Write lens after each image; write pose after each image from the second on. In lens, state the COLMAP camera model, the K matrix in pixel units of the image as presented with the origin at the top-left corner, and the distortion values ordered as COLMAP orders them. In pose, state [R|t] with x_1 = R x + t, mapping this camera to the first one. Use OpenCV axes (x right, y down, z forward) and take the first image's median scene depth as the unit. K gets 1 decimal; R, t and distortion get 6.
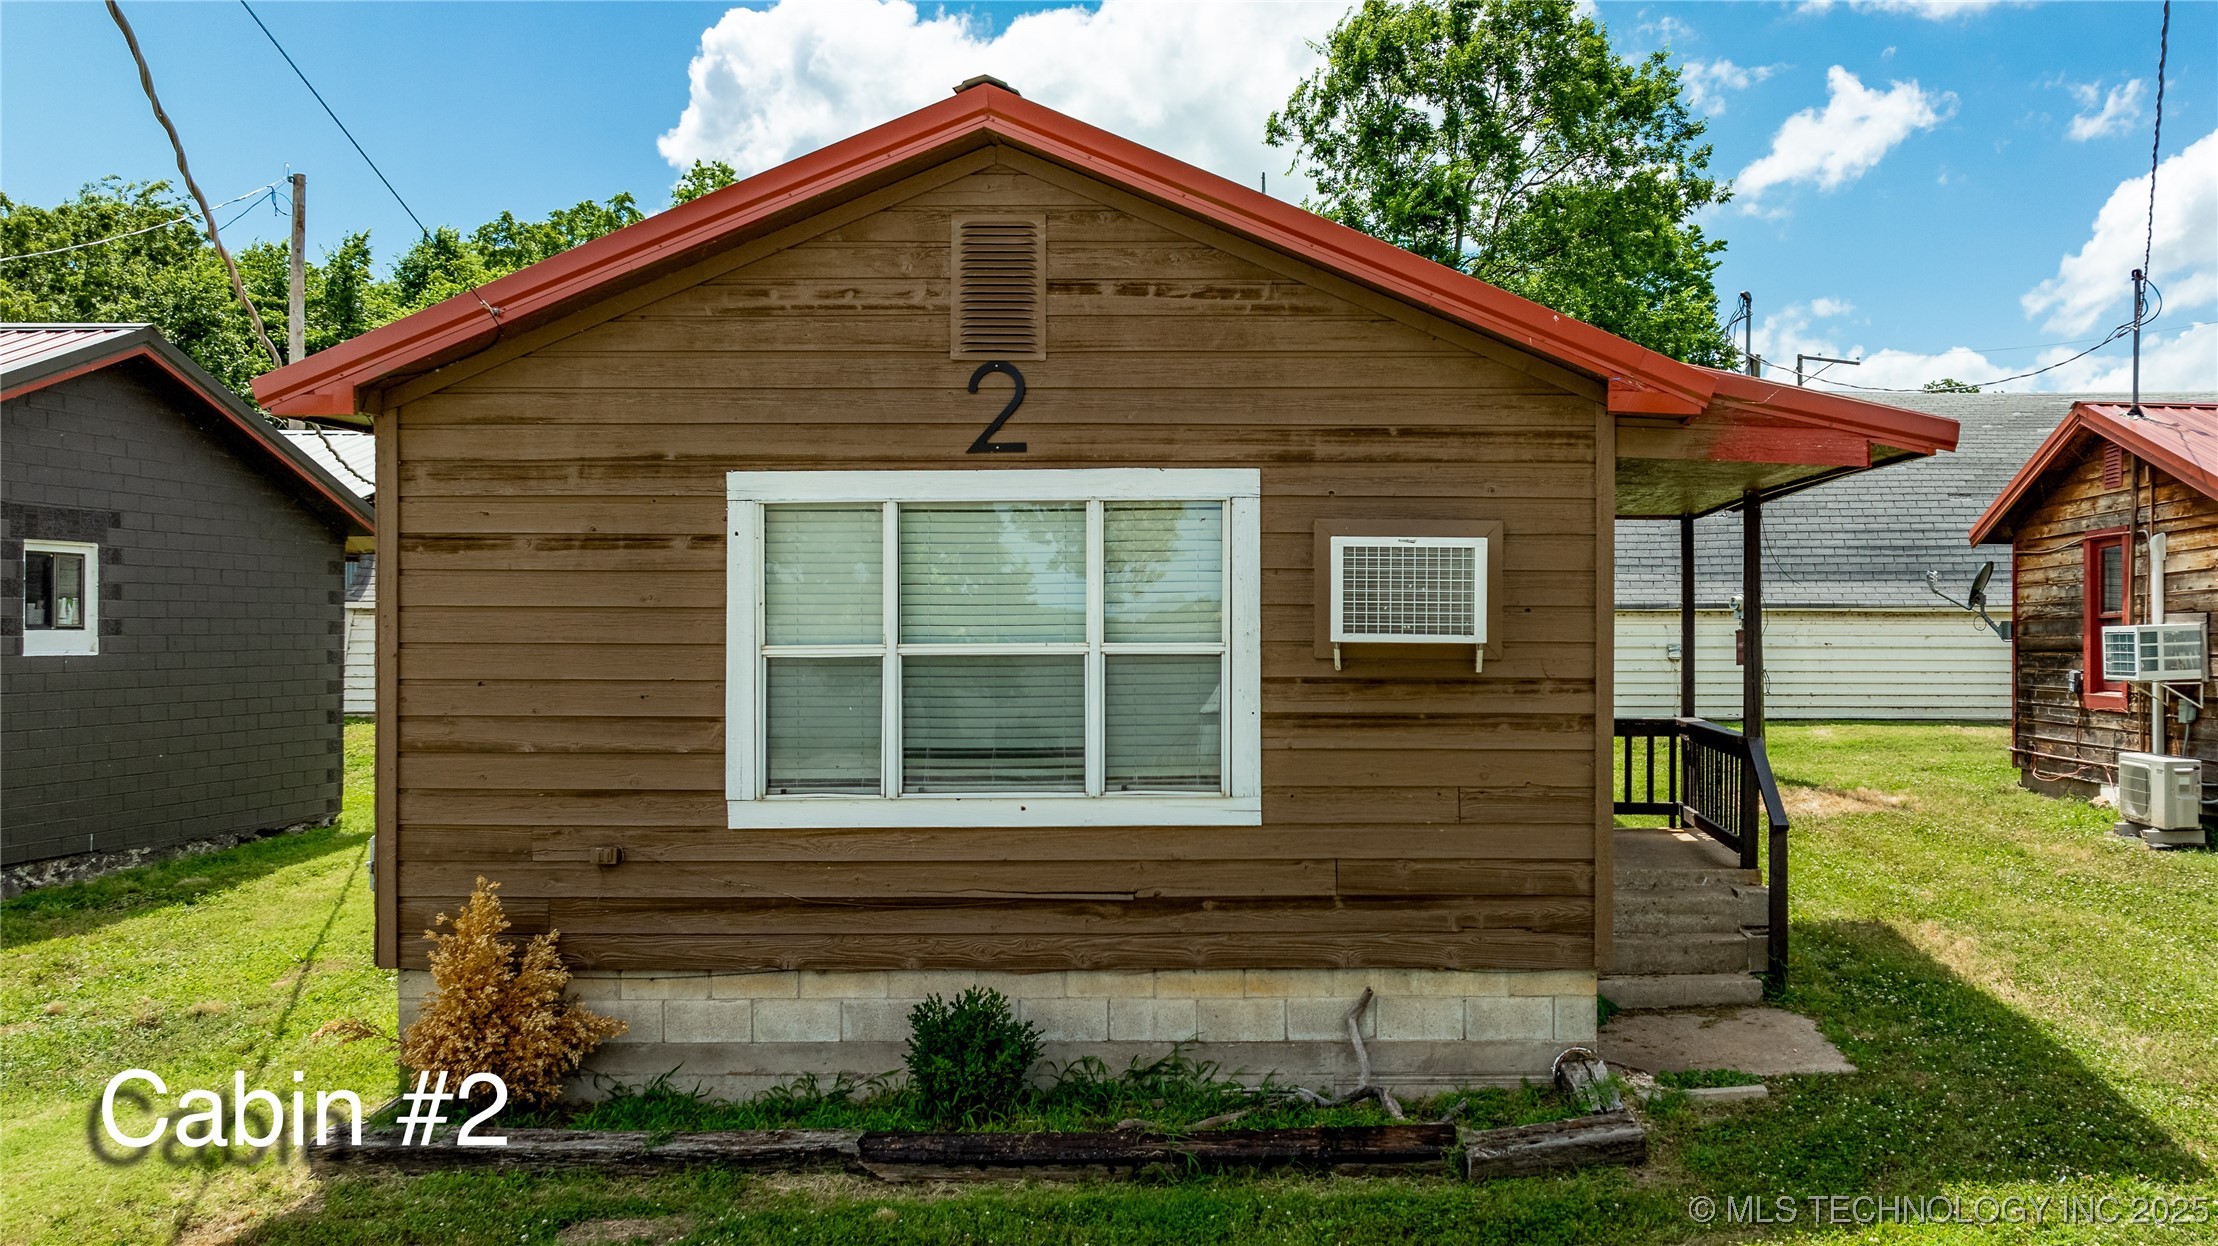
lens RADIAL K [[1707.7, 0, 1235.3], [0, 1707.7, 627.1], [0, 0, 1]] dist [-0.018665, -0.008521]
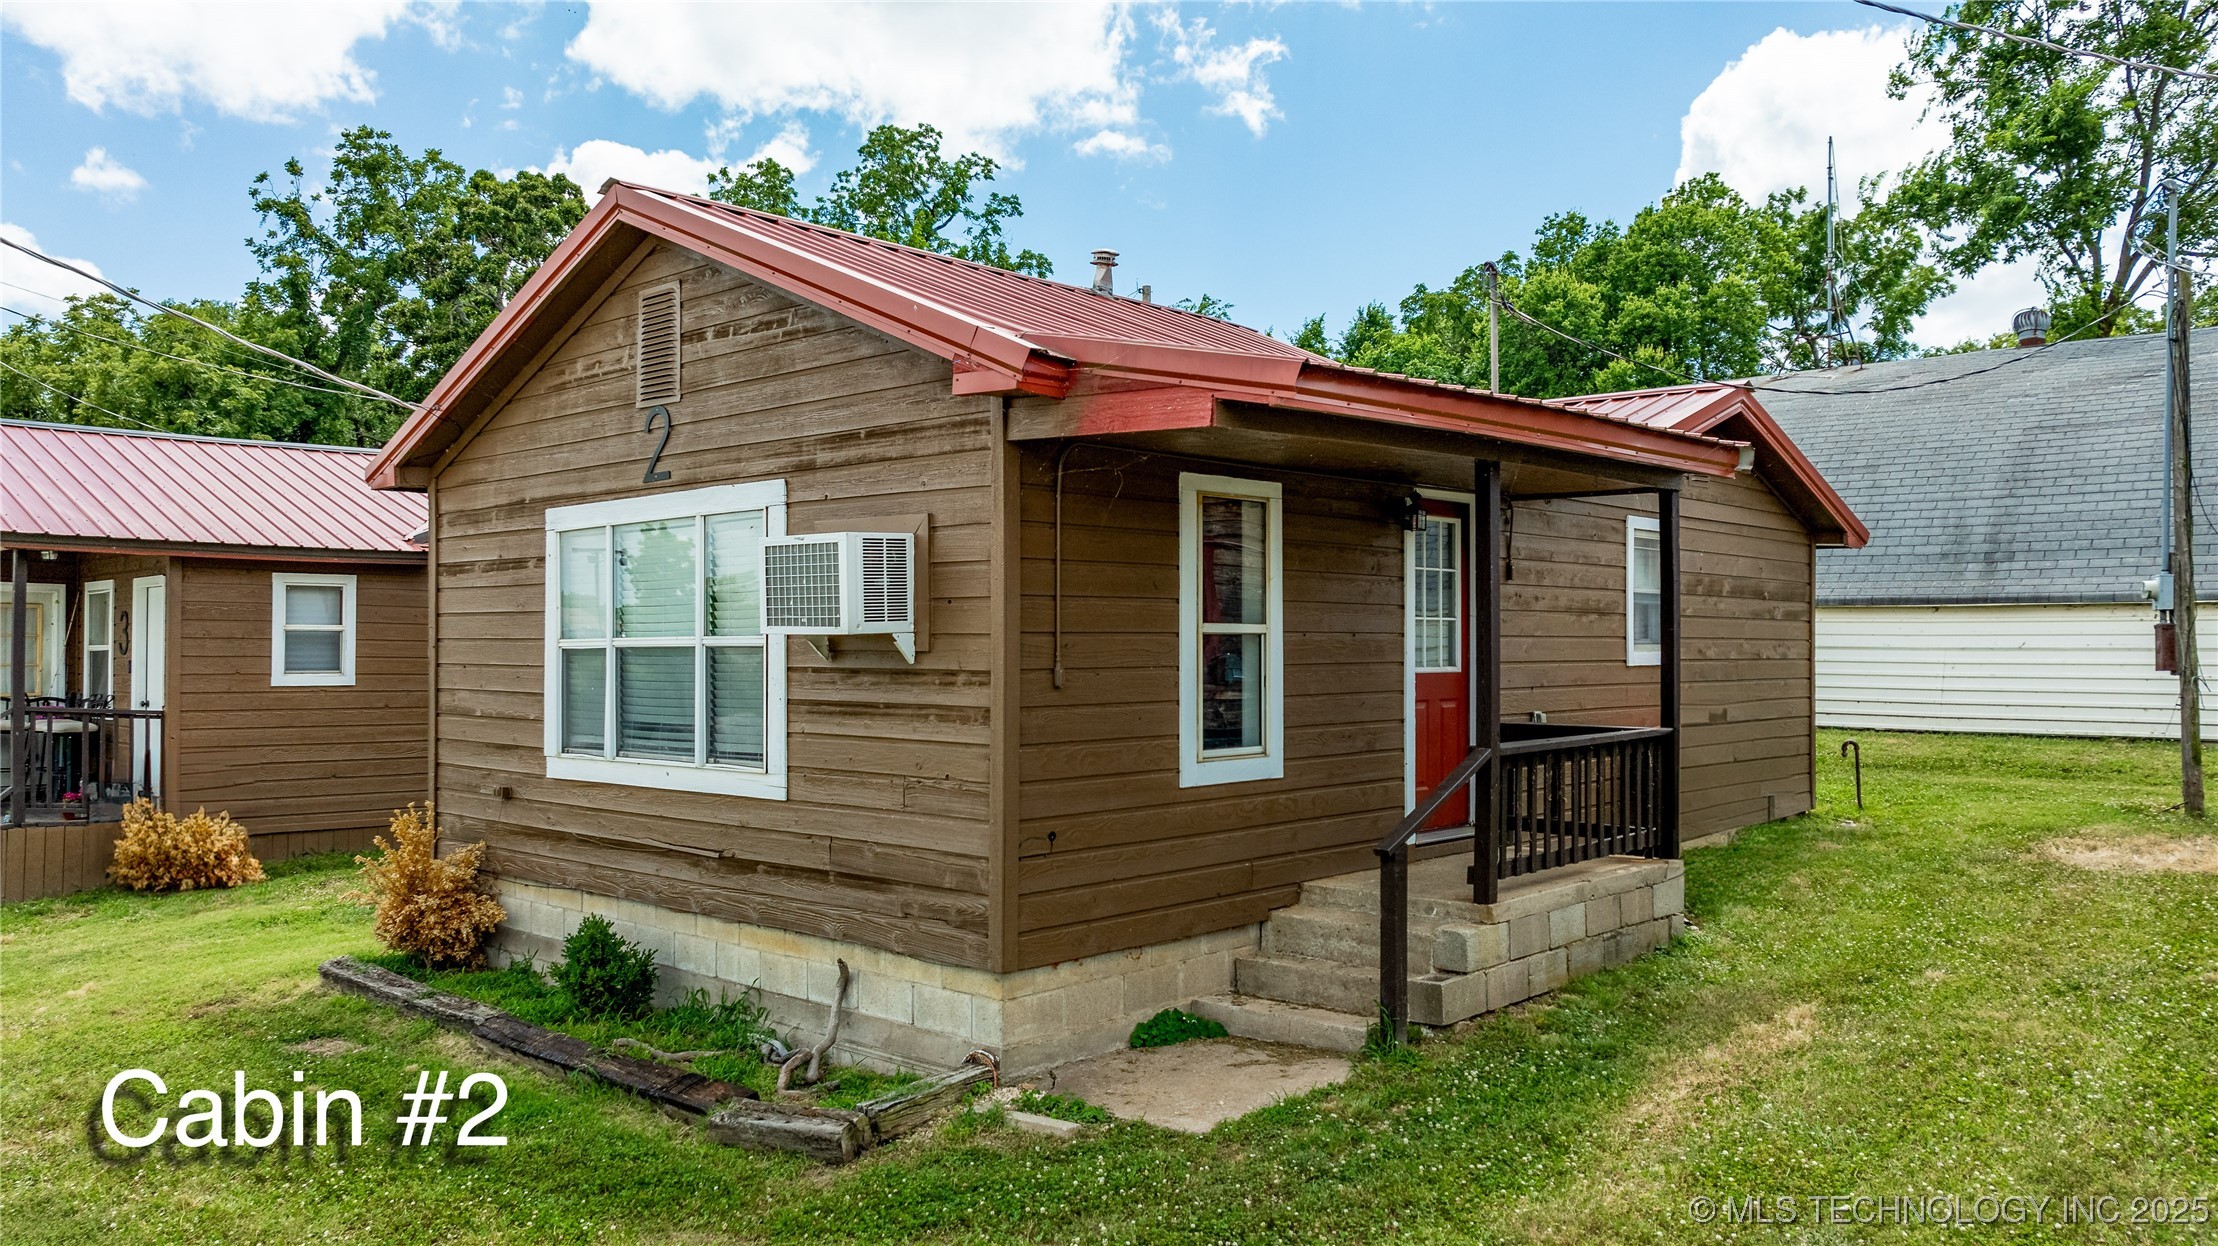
lens RADIAL K [[1616.3, 0, 1110.3], [0, 1616.3, 625.7], [0, 0, 1]] dist [-0.013412, -0.005991]
pose [[0.736124, -0.007654, -0.676803, 0.877348], [0.004285, 0.999969, -0.006648, 0.010422], [0.676833, 0.001993, 0.736134, 0.369163]]
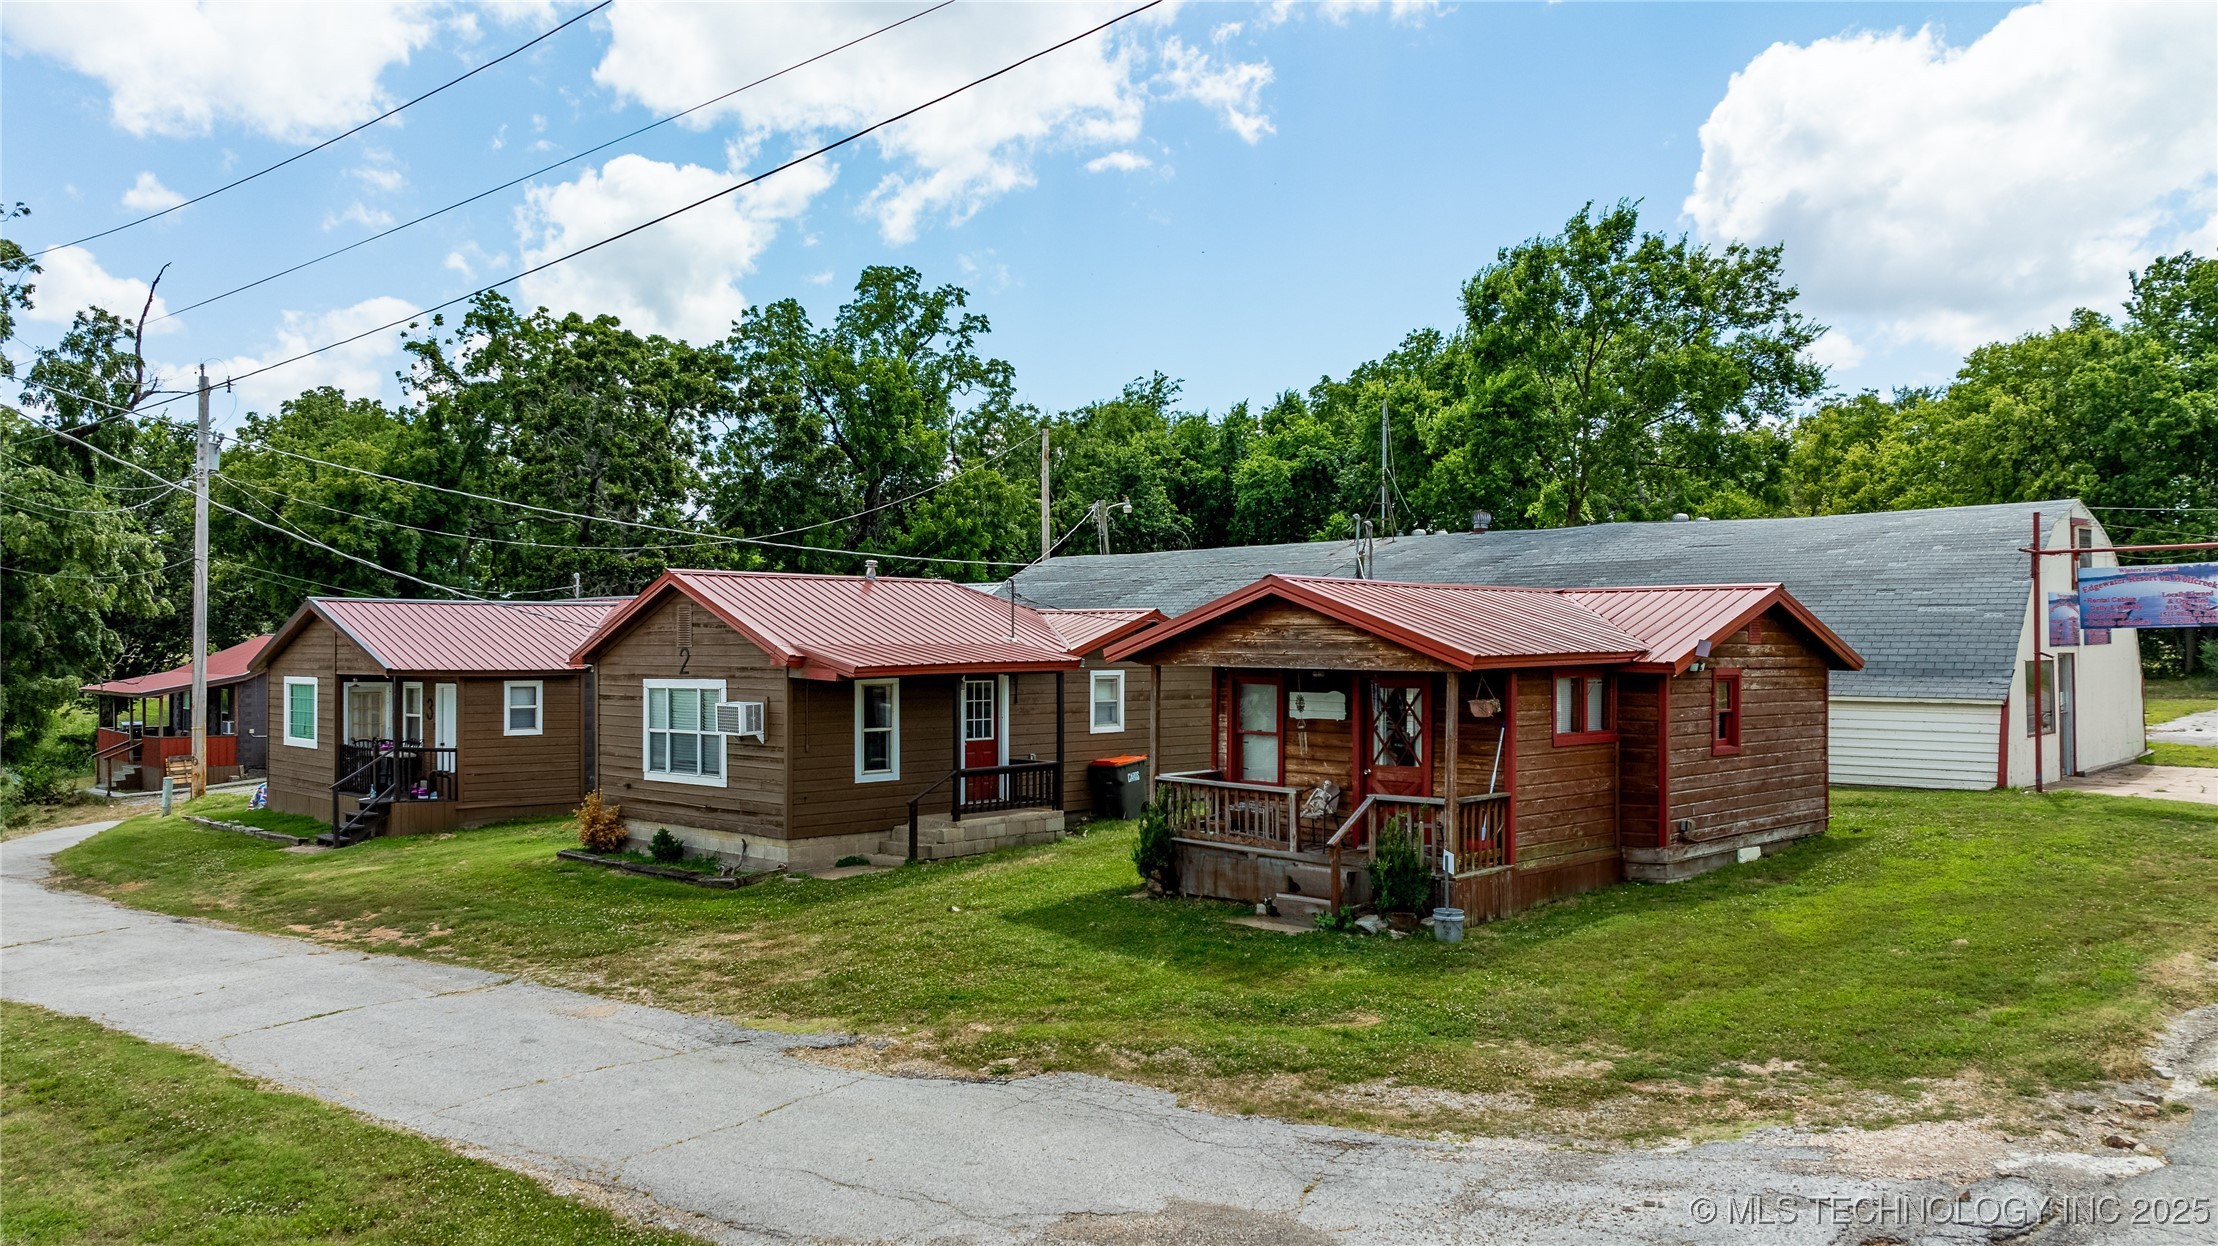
lens RADIAL K [[1616.3, 0, 1123.6], [0, 1616.3, 655.0], [0, 0, 1]] dist [-0.013412, -0.005991]
pose [[0.720282, 0.002890, -0.693675, 2.733672], [0.005354, 0.999938, 0.009725, -0.167004], [0.693661, -0.010718, 0.720222, -0.717717]]
